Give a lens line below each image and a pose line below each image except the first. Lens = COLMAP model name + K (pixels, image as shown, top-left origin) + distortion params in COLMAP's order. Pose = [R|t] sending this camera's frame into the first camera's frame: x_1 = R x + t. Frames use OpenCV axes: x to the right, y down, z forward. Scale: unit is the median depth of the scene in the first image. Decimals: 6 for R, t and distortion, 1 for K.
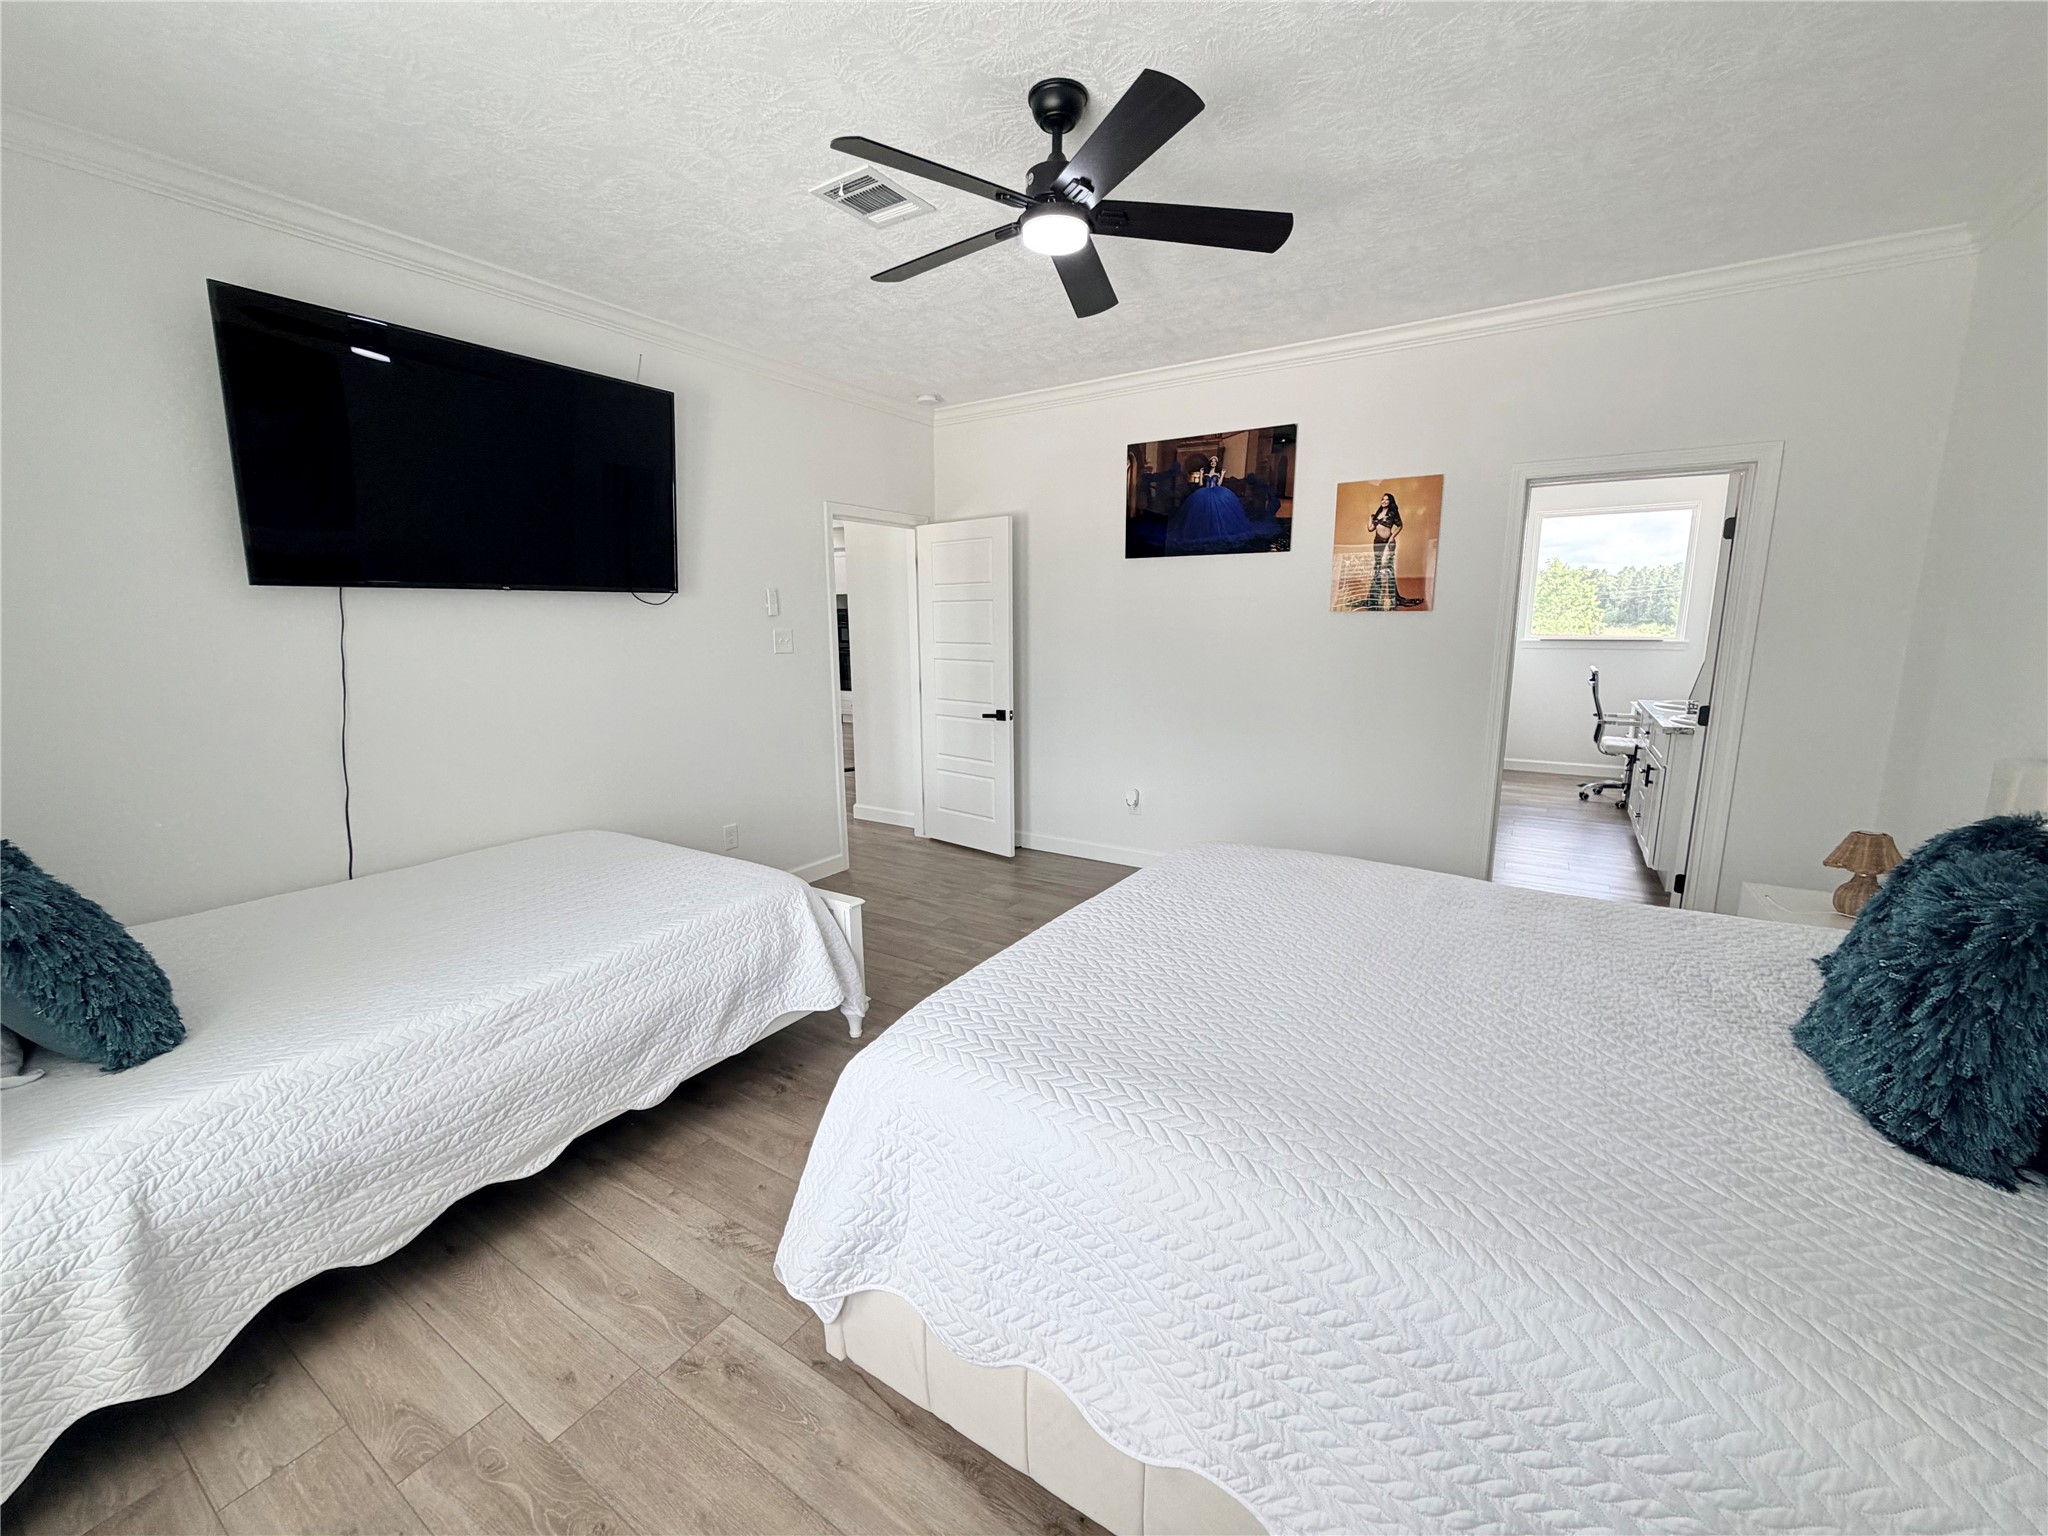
lens RADIAL K [[815.5, 0, 1029.2], [0, 815.5, 761.6], [0, 0, 1]] dist [0.001826, -0.000870]
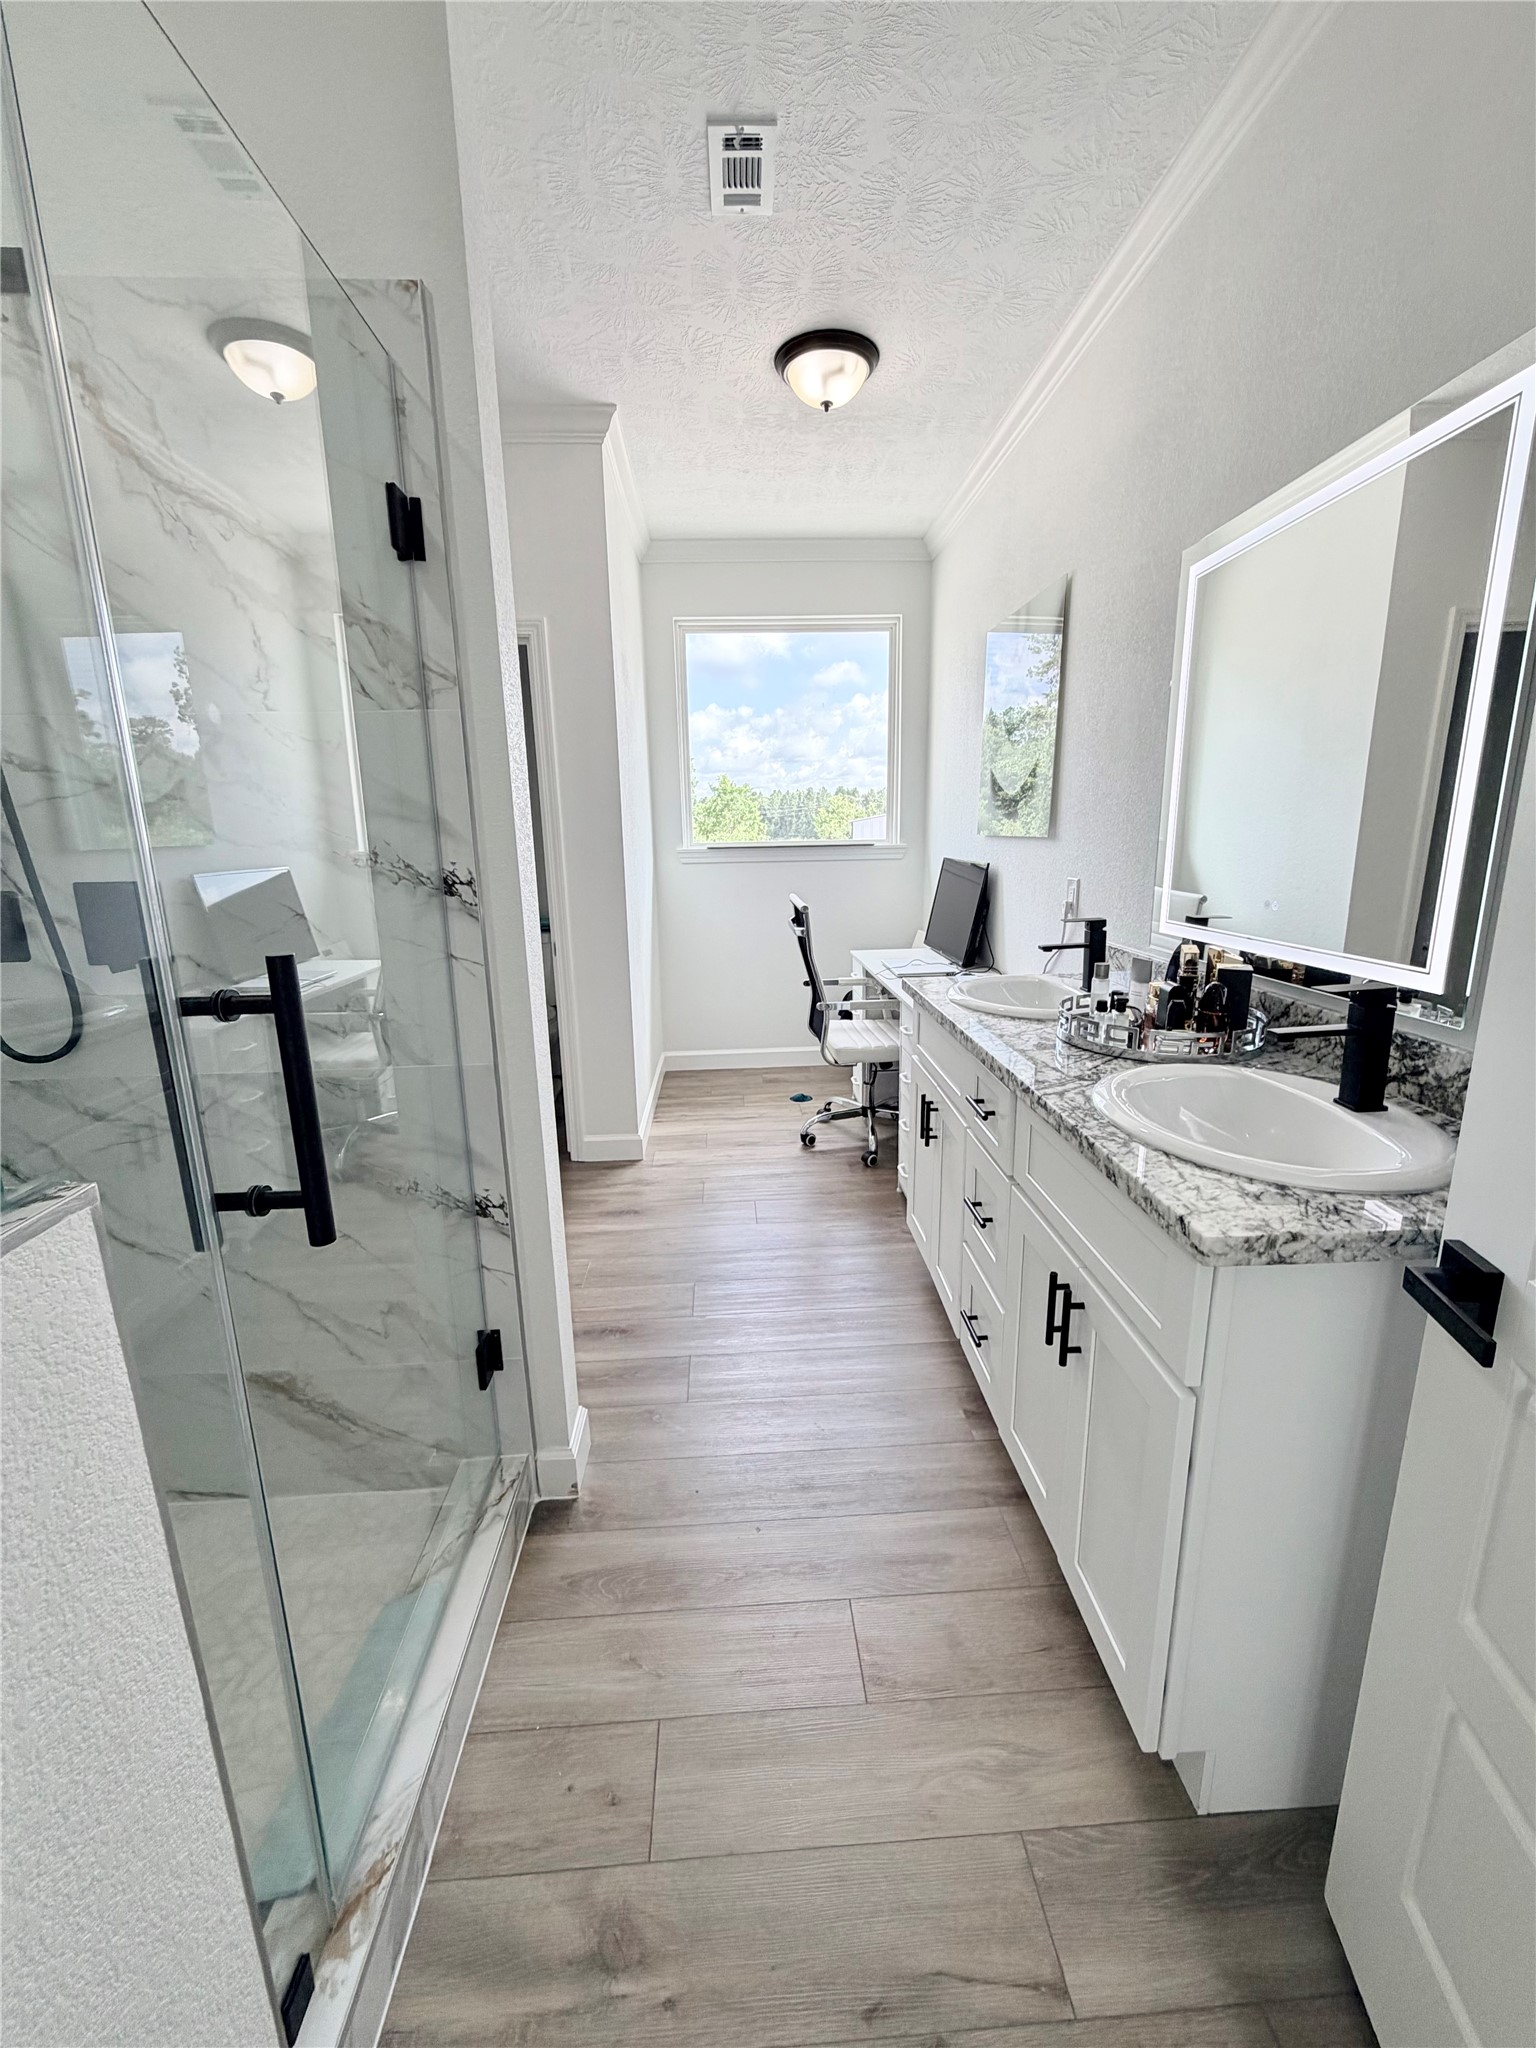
lens RADIAL K [[815.5, 0, 770.5], [0, 815.5, 1018.6], [0, 0, 1]] dist [0.001826, -0.000870]
pose [[0.817746, -0.141974, 0.557795, 0.371403], [0.117335, 0.989870, 0.079932, -0.082074], [-0.563493, 0.000085, 0.826121, 0.570996]]
